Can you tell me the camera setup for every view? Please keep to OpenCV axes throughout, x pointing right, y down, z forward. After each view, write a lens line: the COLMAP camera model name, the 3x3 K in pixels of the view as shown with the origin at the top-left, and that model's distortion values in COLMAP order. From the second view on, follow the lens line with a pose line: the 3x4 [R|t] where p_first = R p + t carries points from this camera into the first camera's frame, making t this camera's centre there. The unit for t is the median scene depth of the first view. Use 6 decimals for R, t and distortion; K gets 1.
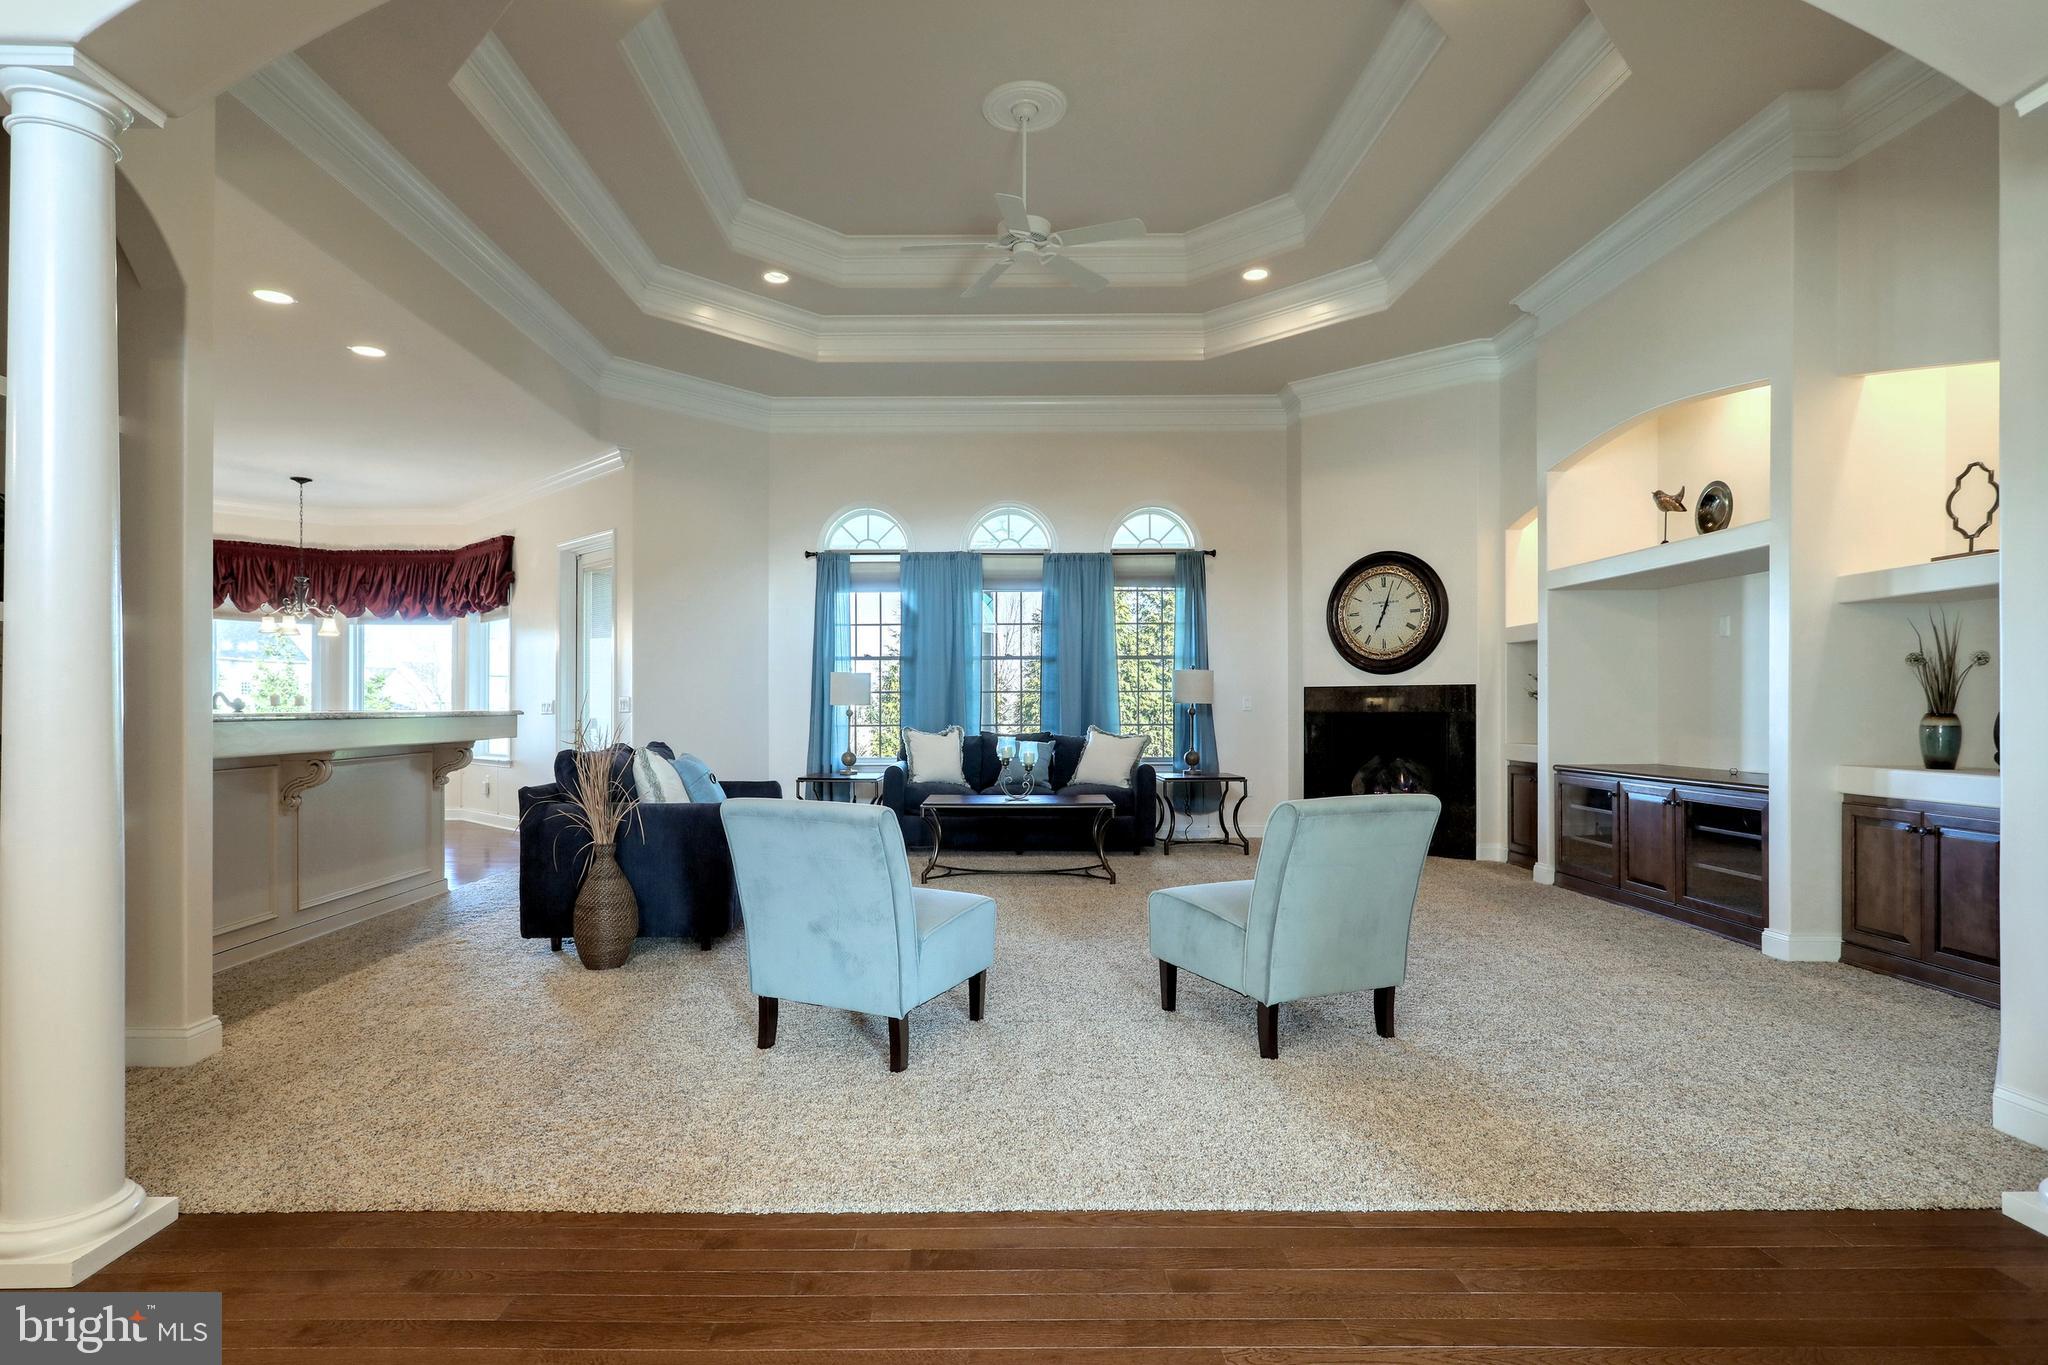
lens RADIAL K [[1013.0, 0, 1014.9], [0, 1013.0, 712.4], [0, 0, 1]] dist [0.001430, 0.000975]
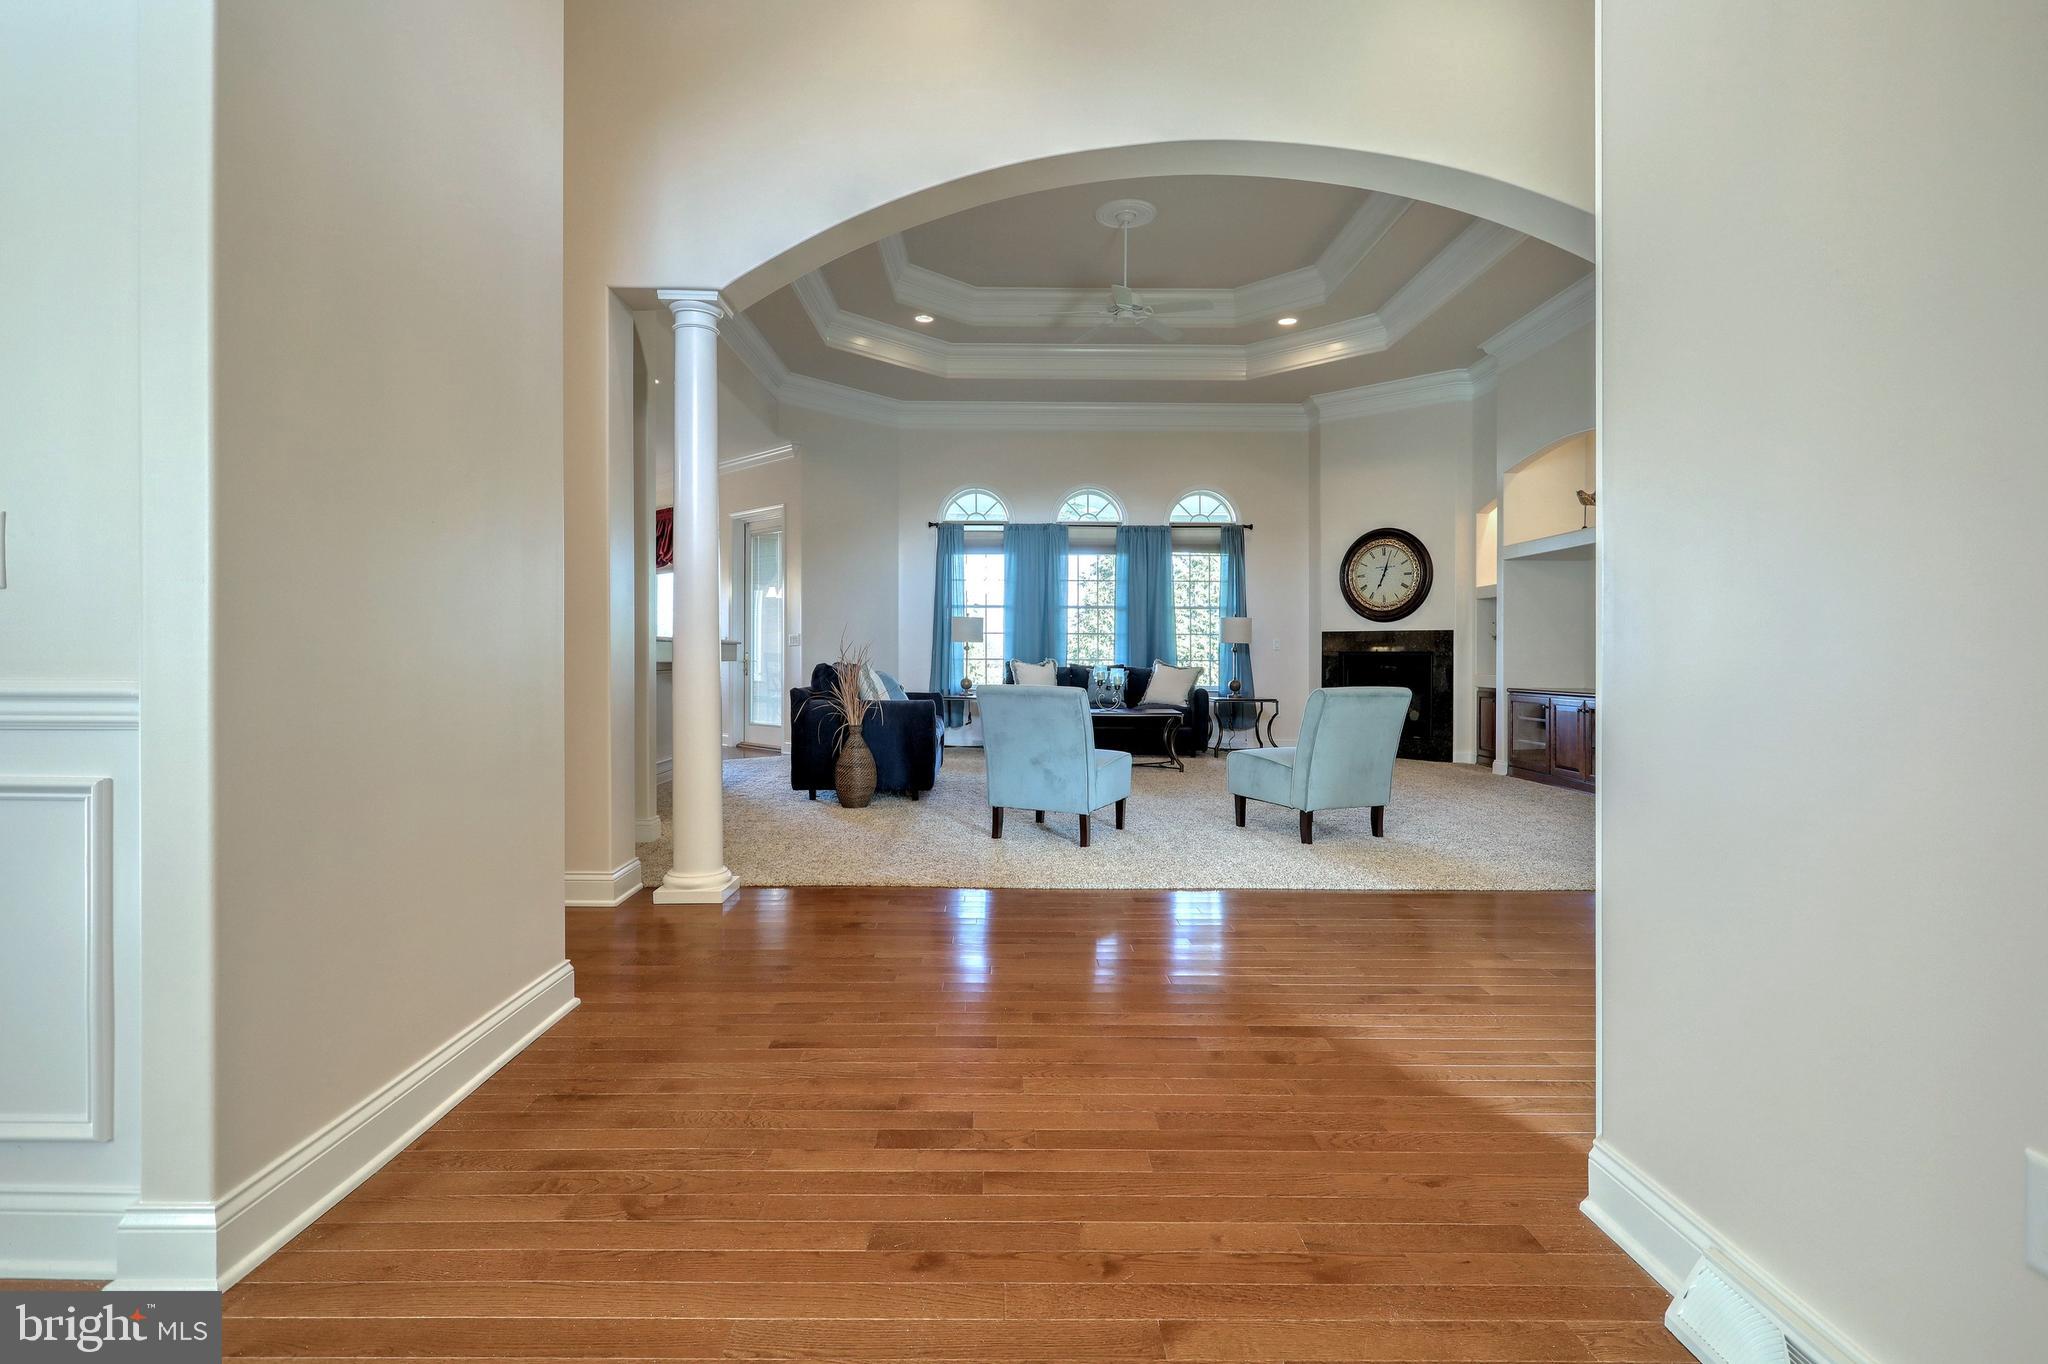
lens RADIAL K [[1011.3, 0, 1000.6], [0, 1011.3, 646.0], [0, 0, 1]] dist [-0.003597, -0.000240]
pose [[0.999699, 0.011484, -0.021664, -0.101184], [-0.011935, 0.999713, -0.020794, 0.026259], [0.021419, 0.021046, 0.999549, -0.312424]]
